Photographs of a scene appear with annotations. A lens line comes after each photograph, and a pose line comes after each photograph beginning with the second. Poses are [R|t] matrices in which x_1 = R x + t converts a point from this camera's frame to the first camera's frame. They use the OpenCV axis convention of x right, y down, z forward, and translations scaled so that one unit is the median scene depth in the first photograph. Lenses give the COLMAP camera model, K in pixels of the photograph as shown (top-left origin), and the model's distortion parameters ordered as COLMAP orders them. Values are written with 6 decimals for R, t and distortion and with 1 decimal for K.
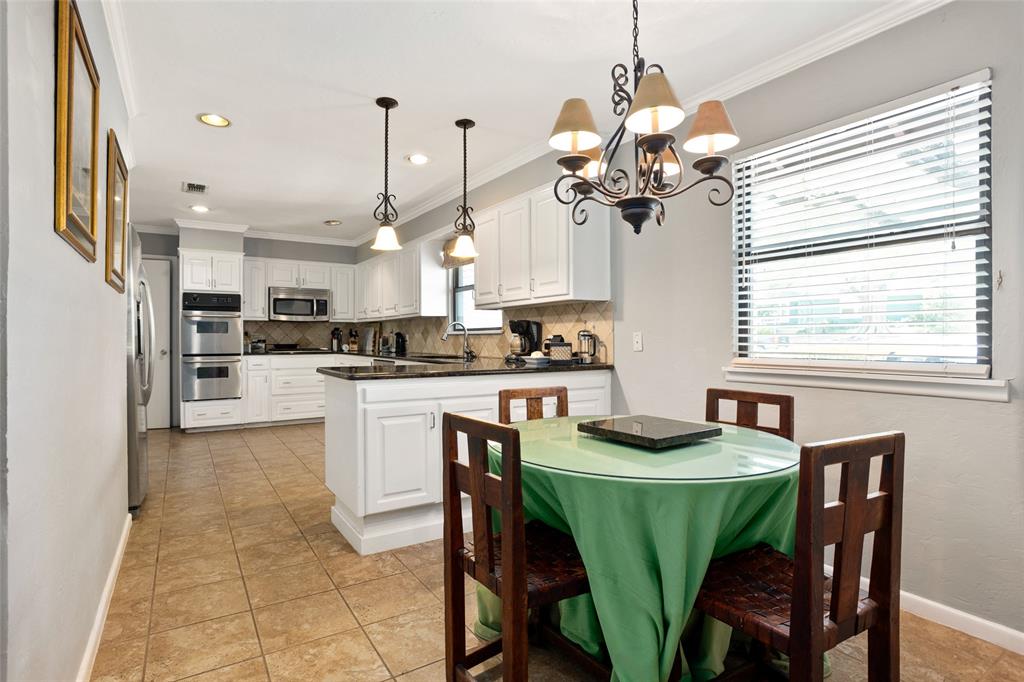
lens RADIAL K [[492.1, 0, 477.5], [0, 492.1, 338.5], [0, 0, 1]] dist [-0.000276, 0.000033]
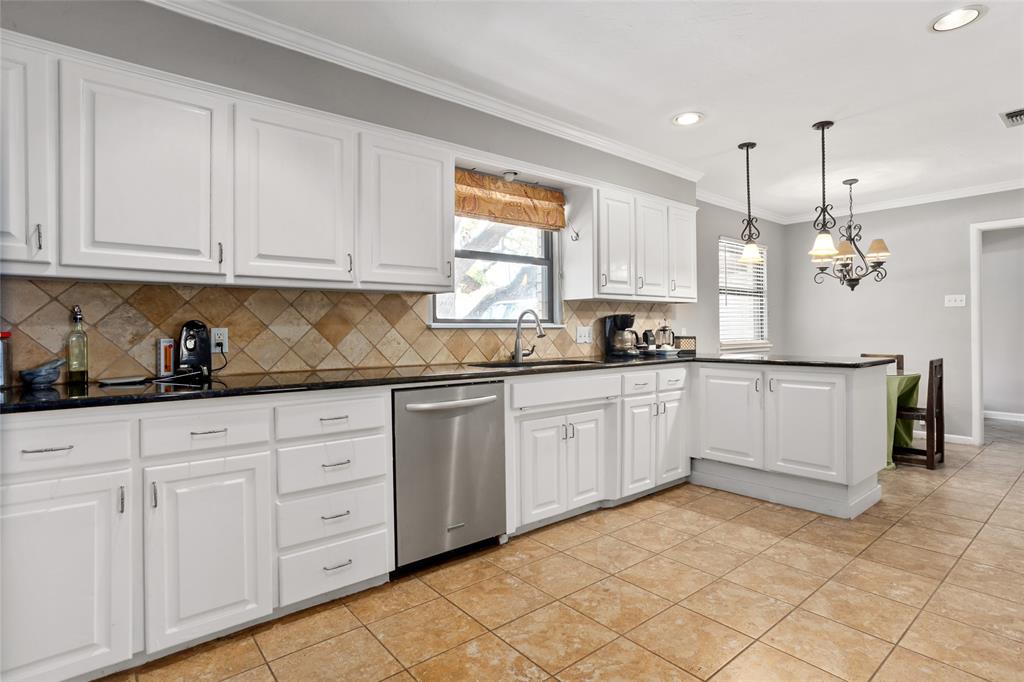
lens RADIAL K [[531.2, 0, 519.0], [0, 531.2, 329.6], [0, 0, 1]] dist [-0.054588, 0.026050]
pose [[-0.153857, 0.003226, 0.988088, -0.601046], [0.007864, 0.999967, -0.002041, -0.004103], [-0.988062, 0.007456, -0.153877, 0.894879]]
